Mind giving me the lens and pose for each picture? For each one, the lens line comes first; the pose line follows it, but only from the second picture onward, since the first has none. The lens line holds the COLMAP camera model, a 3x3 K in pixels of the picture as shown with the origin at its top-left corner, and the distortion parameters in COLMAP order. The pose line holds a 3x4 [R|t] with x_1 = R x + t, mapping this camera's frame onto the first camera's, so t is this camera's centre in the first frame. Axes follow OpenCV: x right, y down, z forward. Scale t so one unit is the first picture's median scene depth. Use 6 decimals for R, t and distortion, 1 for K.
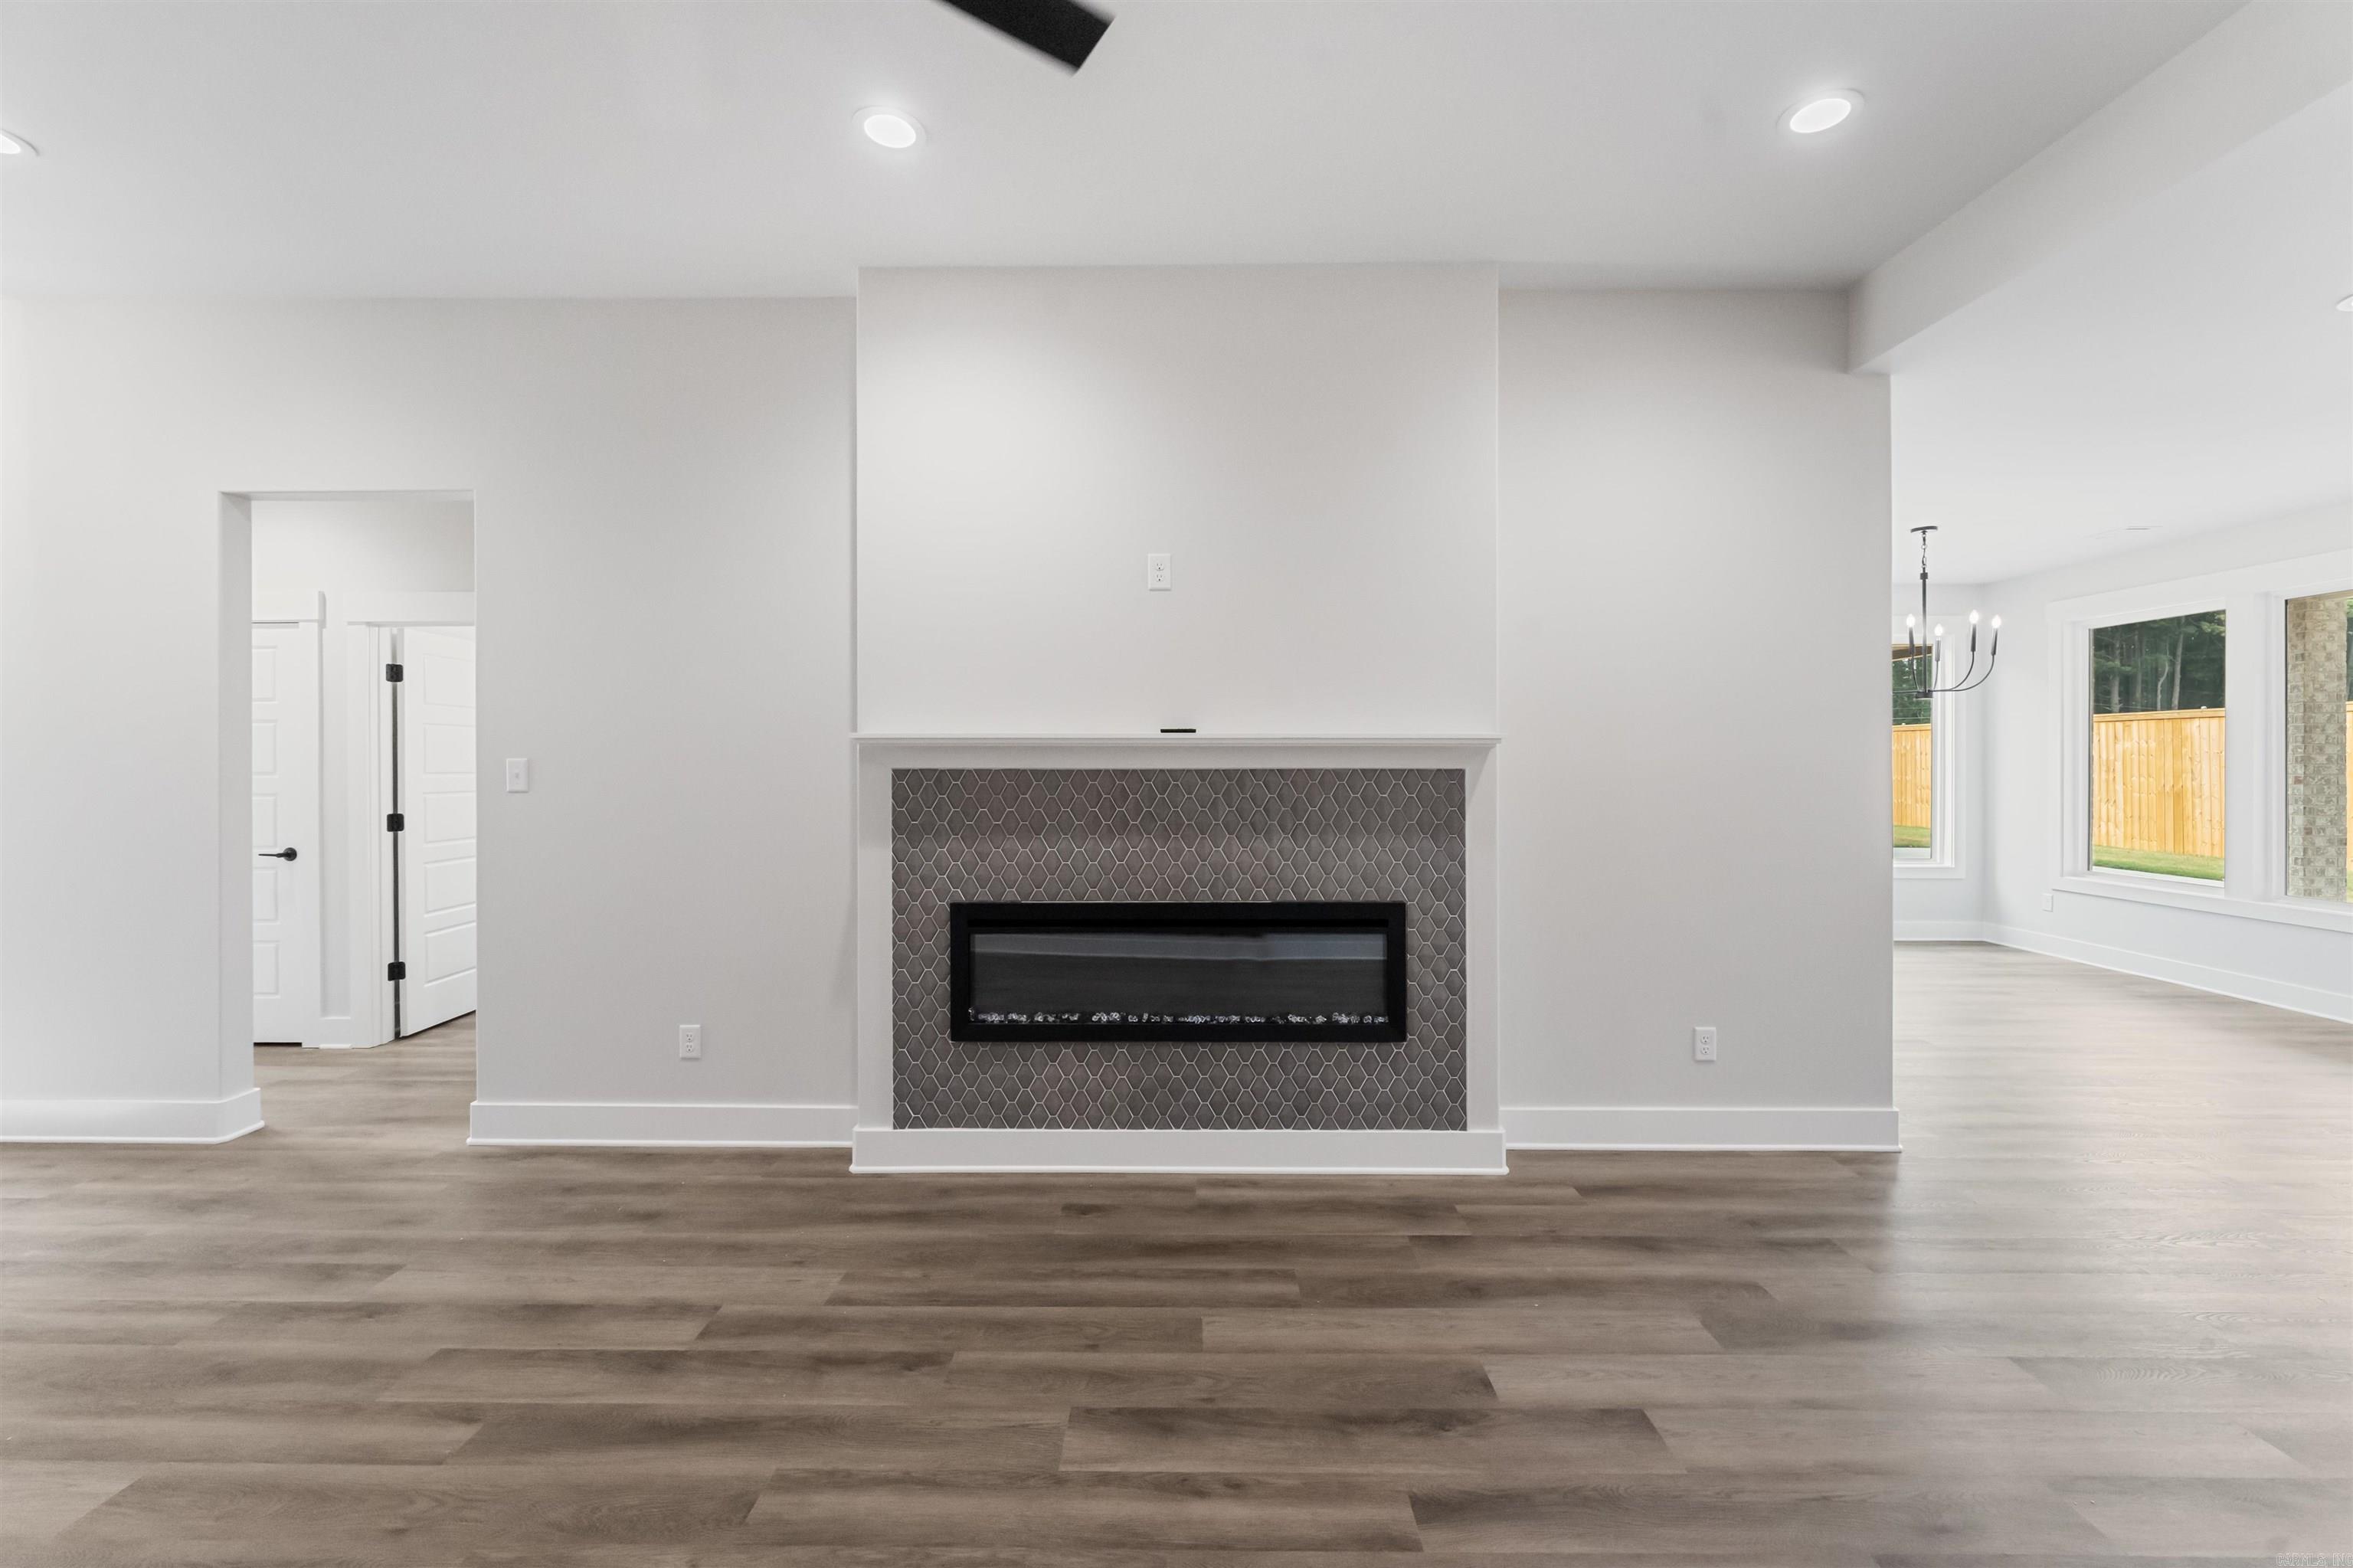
lens RADIAL K [[935.9, 0, 1191.4], [0, 935.9, 758.0], [0, 0, 1]] dist [-0.002615, 0.000583]
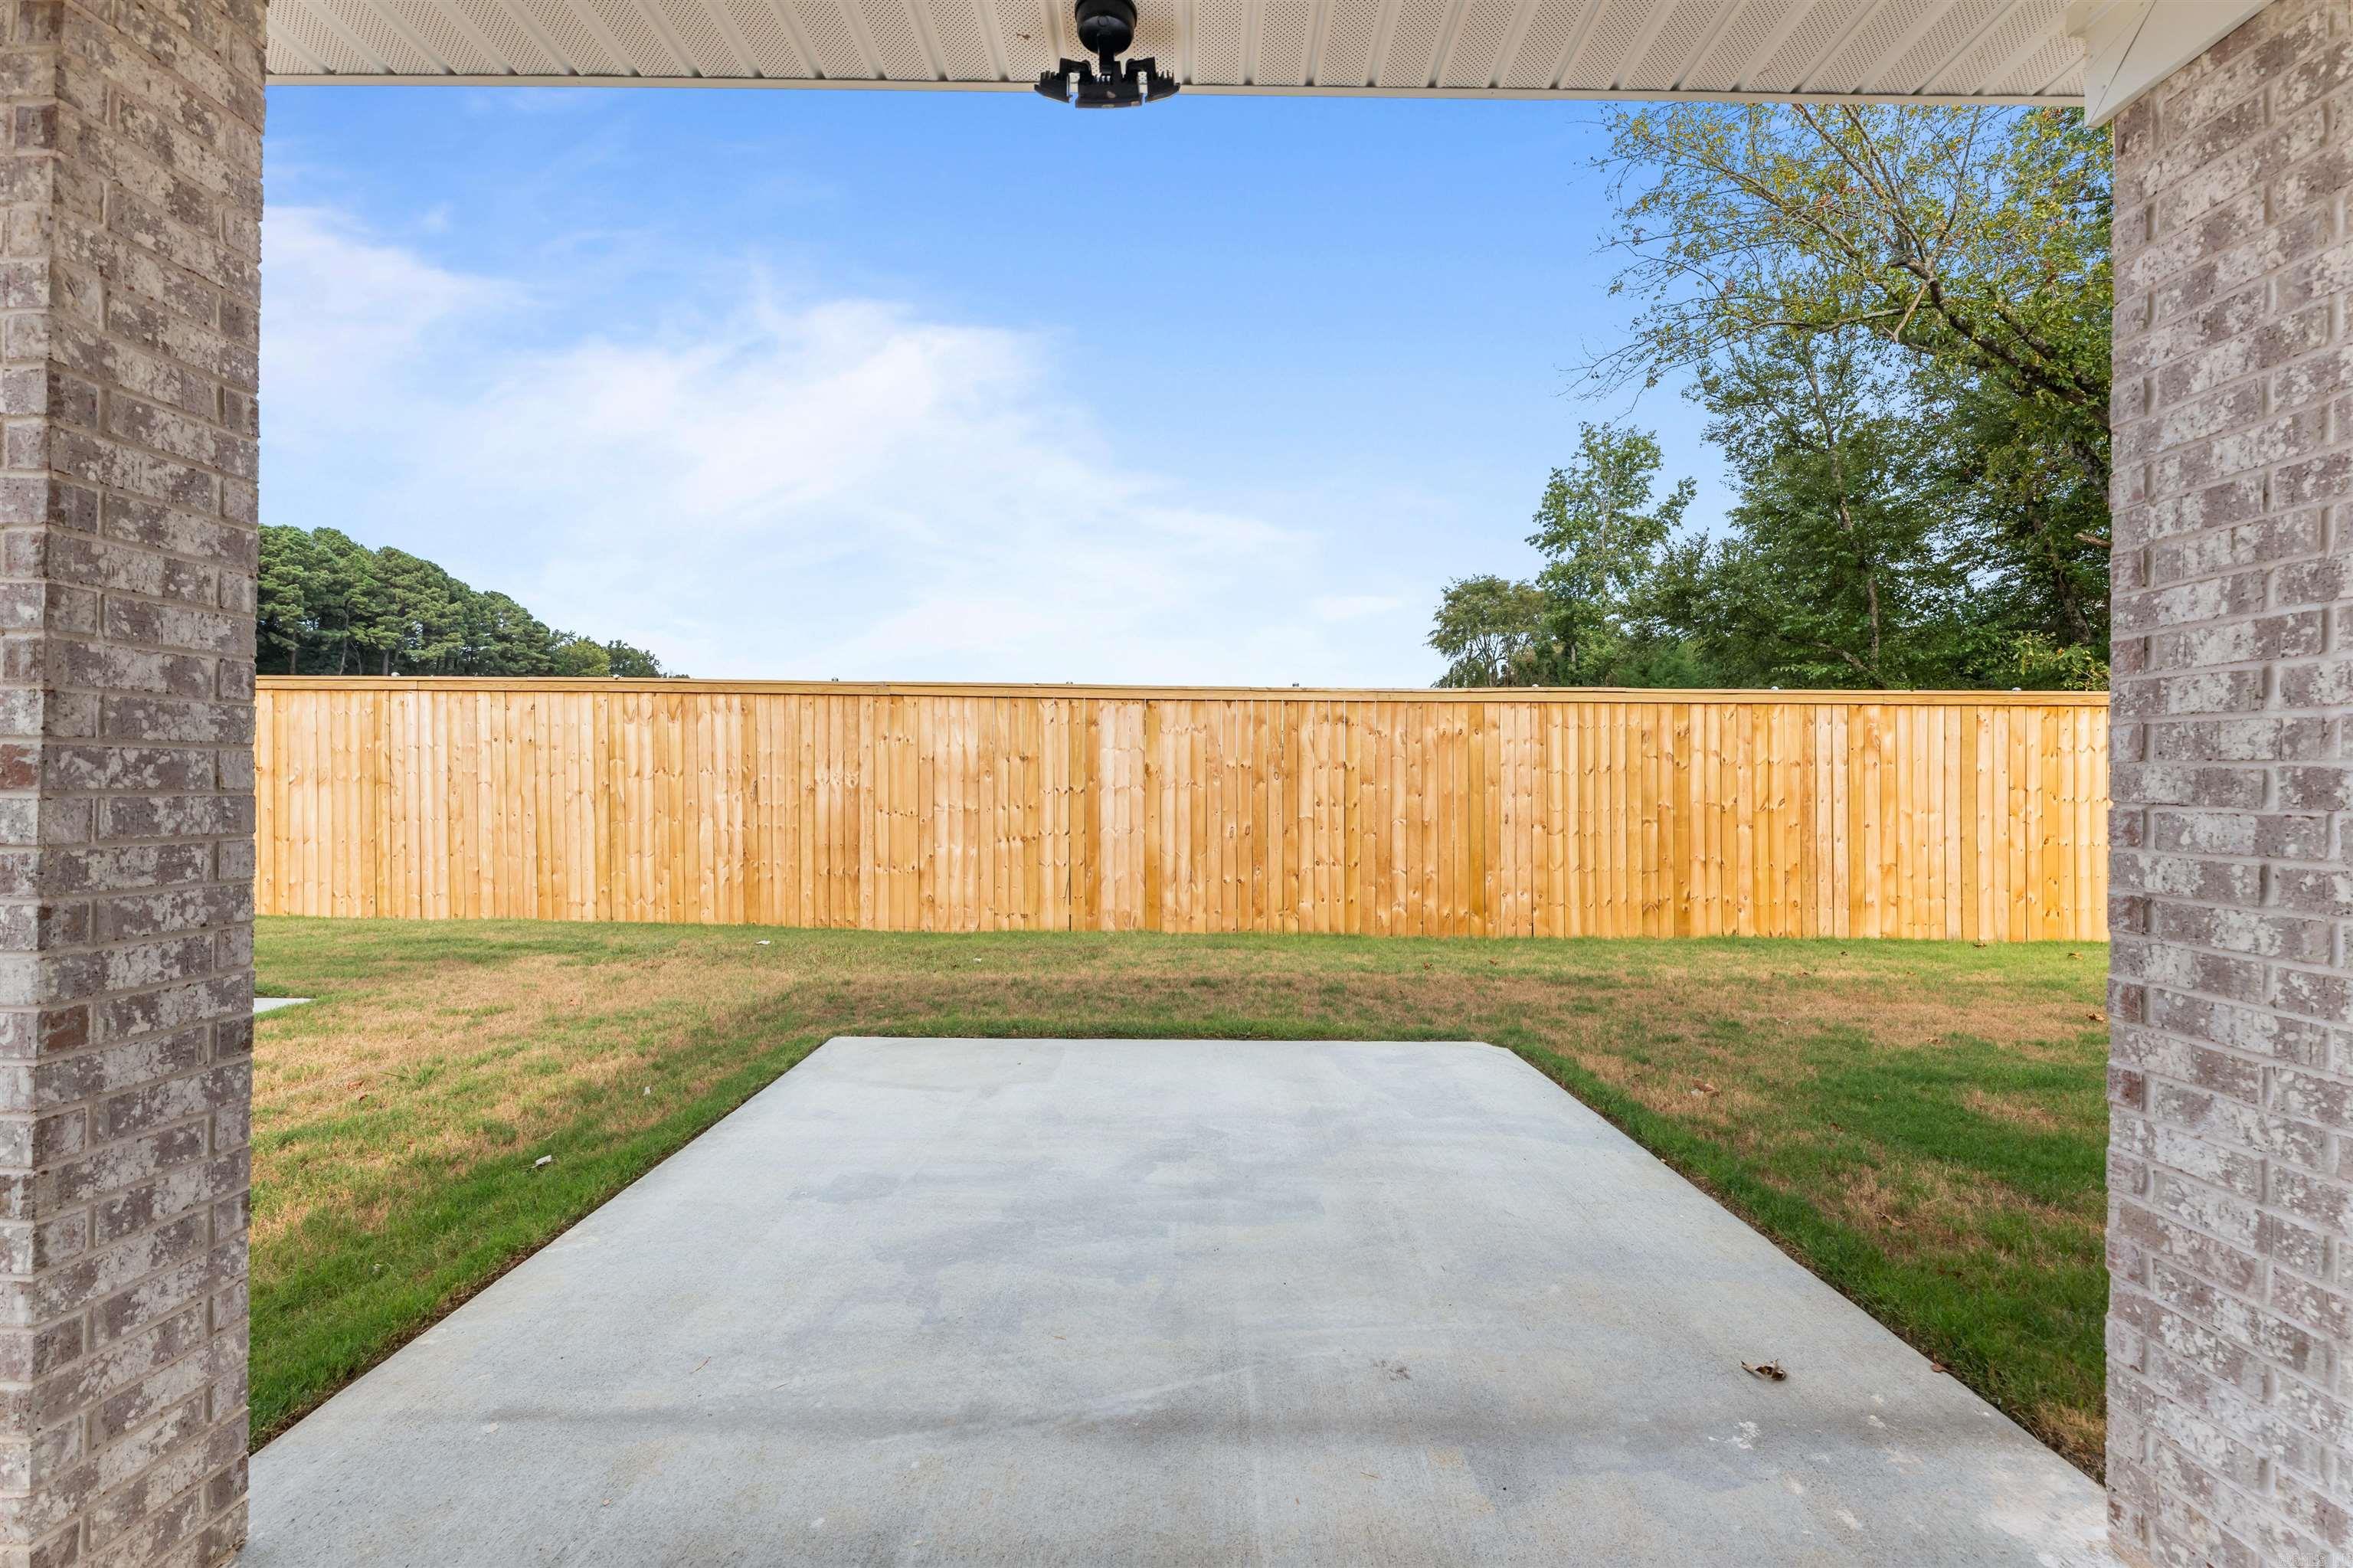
lens RADIAL K [[935.9, 0, 1155.1], [0, 935.9, 782.2], [0, 0, 1]] dist [-0.002615, 0.000583]
pose [[-0.001363, 0.002538, 0.999996, 2.288281], [-0.012397, 0.999920, -0.002555, 0.055600], [-0.999922, -0.012401, -0.001331, 1.766840]]
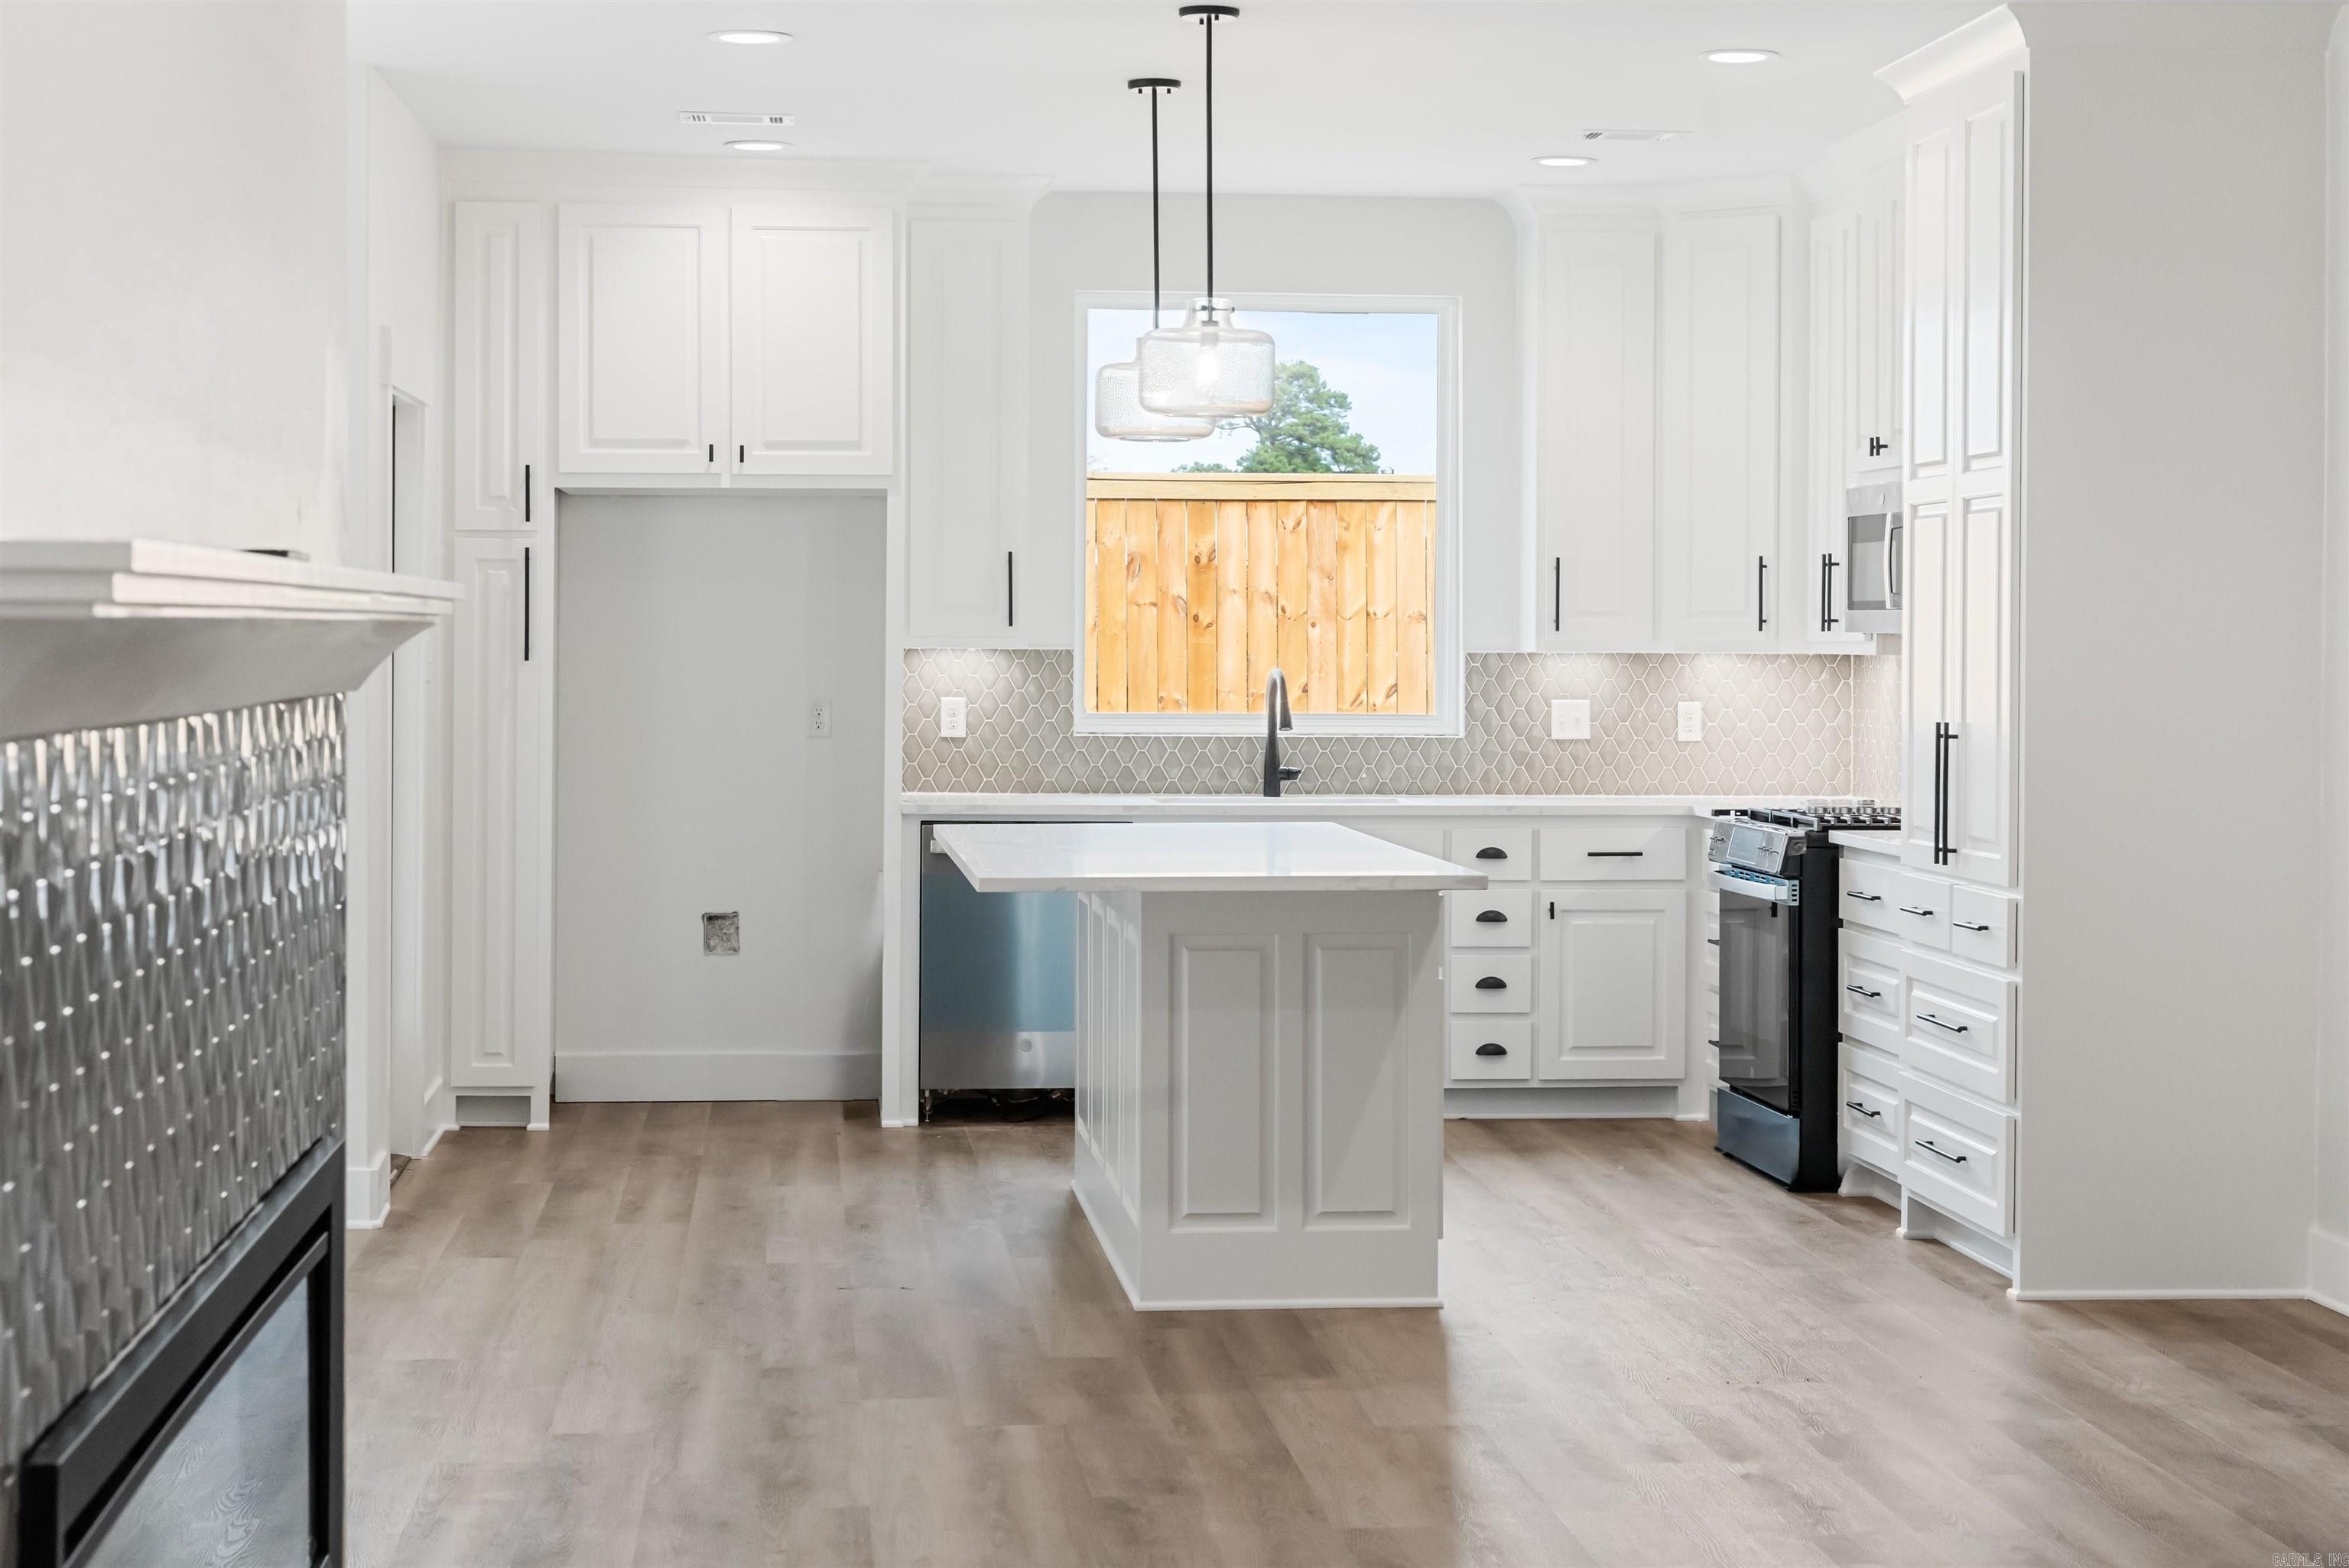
lens RADIAL K [[3912.9, 0, 1168.1], [0, 3912.9, 775.1], [0, 0, 1]] dist [0.067501, 0.000000]
pose [[-0.105815, -0.038107, 0.993655, -1.030964], [-0.008772, 0.999262, 0.037388, -0.011742], [-0.994347, -0.004760, -0.106071, 0.847645]]
